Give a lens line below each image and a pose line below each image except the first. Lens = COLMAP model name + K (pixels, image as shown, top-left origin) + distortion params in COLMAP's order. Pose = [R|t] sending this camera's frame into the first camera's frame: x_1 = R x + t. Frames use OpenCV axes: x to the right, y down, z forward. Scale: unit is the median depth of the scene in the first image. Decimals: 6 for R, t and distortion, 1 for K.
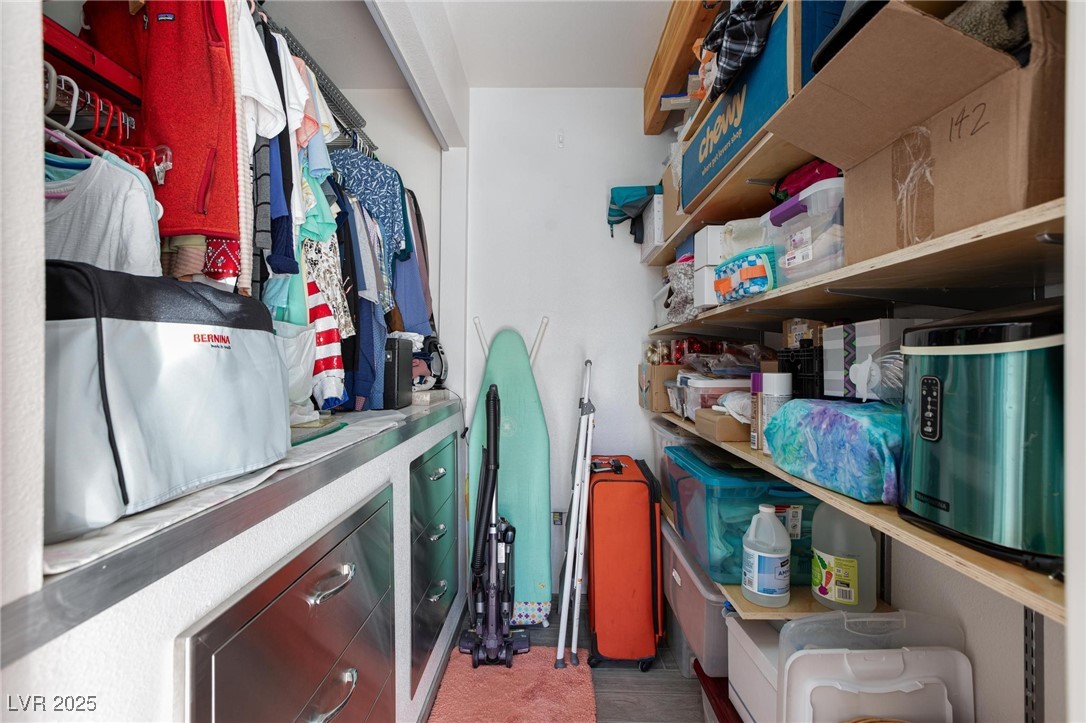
lens RADIAL K [[515.4, 0, 547.3], [0, 515.4, 358.2], [0, 0, 1]] dist [-0.030959, 0.000066]
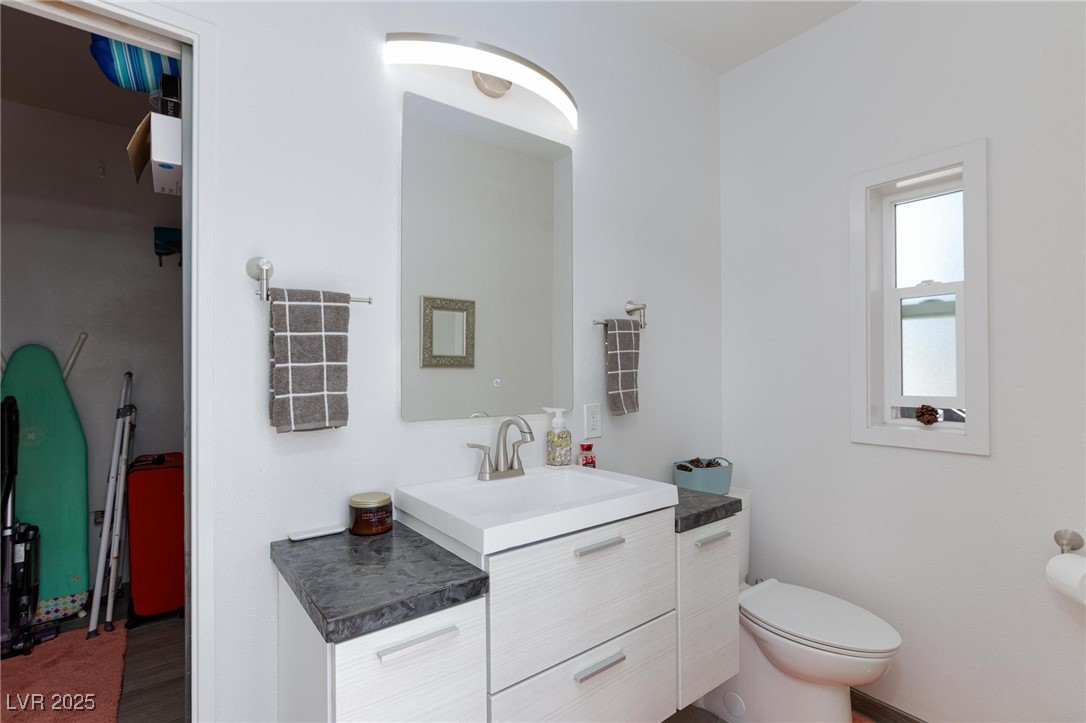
lens RADIAL K [[501.3, 0, 543.0], [0, 501.3, 361.5], [0, 0, 1]] dist [-0.022875, 0.014148]
pose [[0.777643, -0.007587, 0.628661, 0.110621], [0.015465, 0.999855, -0.007064, 0.002012], [-0.628516, 0.015215, 0.777647, -0.510818]]
